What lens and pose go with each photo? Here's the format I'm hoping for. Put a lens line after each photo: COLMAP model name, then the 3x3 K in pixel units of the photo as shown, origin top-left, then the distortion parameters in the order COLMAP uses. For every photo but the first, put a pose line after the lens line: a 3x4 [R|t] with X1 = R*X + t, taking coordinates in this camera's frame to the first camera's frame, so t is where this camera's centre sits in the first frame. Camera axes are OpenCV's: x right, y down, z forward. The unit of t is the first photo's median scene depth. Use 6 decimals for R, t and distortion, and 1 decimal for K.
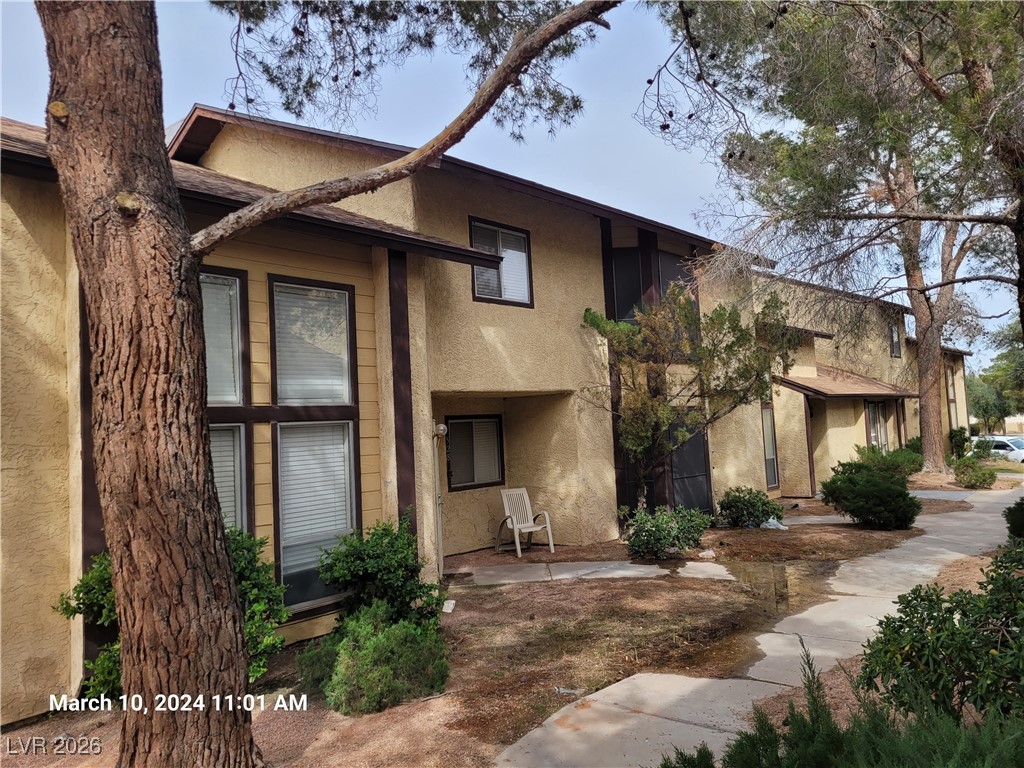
lens RADIAL K [[766.6, 0, 517.5], [0, 766.6, 383.2], [0, 0, 1]] dist [0.042730, -0.023395]
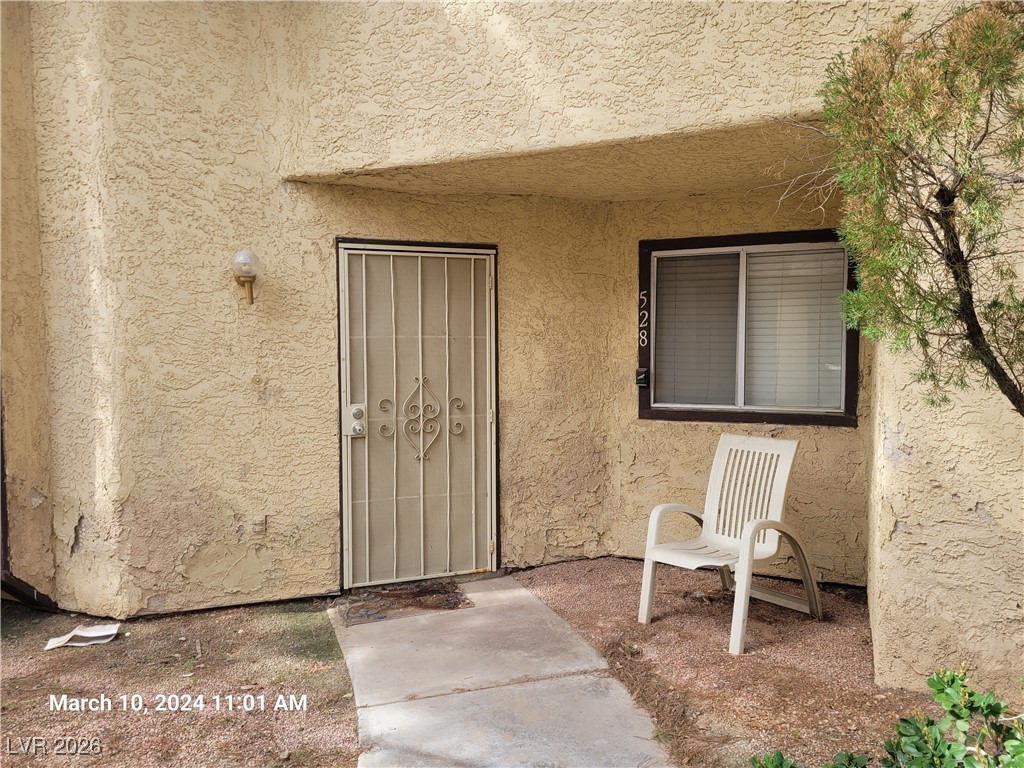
lens RADIAL K [[766.6, 0, 515.4], [0, 766.6, 387.6], [0, 0, 1]] dist [0.042730, -0.023395]
pose [[0.292247, 0.110028, -0.949992, 0.449287], [0.046998, 0.990507, 0.129178, 0.096920], [0.955187, -0.082399, 0.284302, 1.206497]]
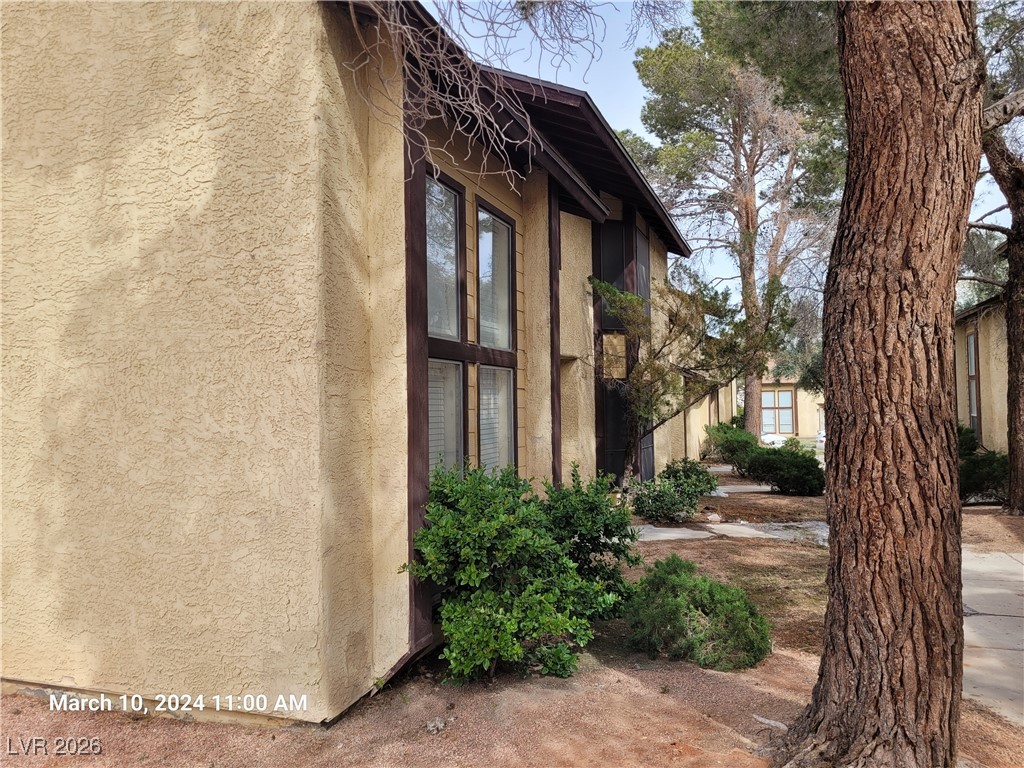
lens RADIAL K [[766.6, 0, 508.0], [0, 766.6, 384.7], [0, 0, 1]] dist [0.042730, -0.023395]
pose [[0.938642, 0.046506, 0.341743, -0.532839], [-0.054504, 0.998418, 0.013833, 0.055483], [-0.340559, -0.031611, 0.939692, 0.146193]]
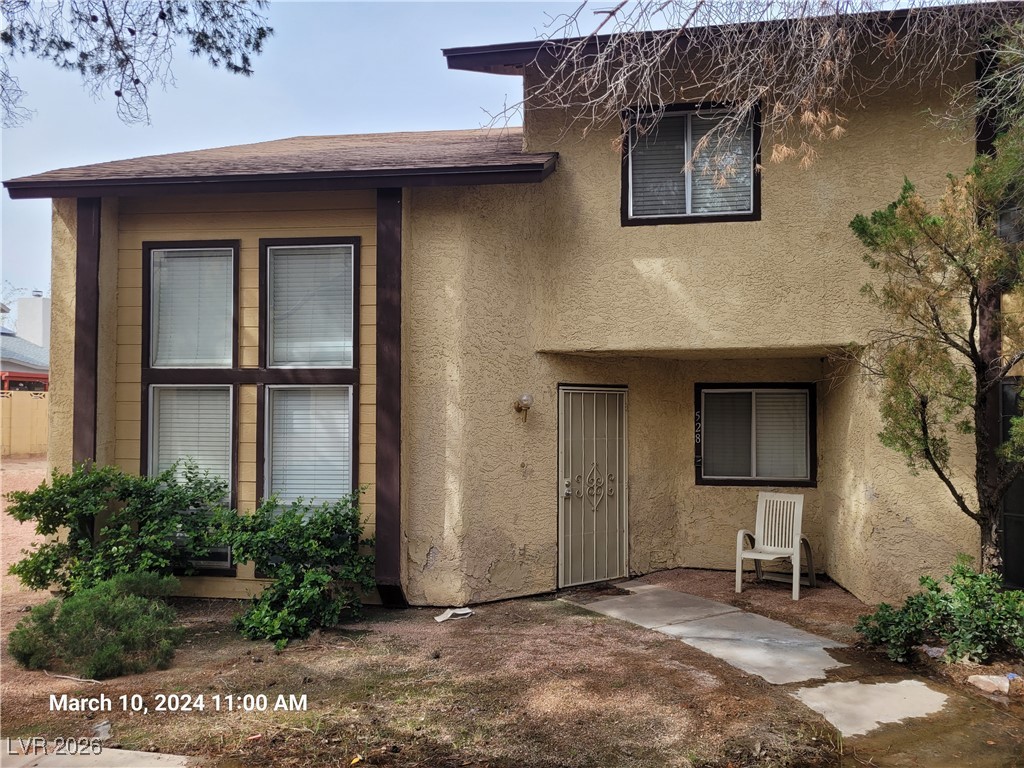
lens RADIAL K [[766.6, 0, 507.5], [0, 766.6, 395.0], [0, 0, 1]] dist [0.042730, -0.023395]
pose [[0.524945, 0.034401, -0.850441, 0.670052], [0.020609, 0.998376, 0.053106, 0.015648], [0.850887, -0.045405, 0.523383, 0.675890]]
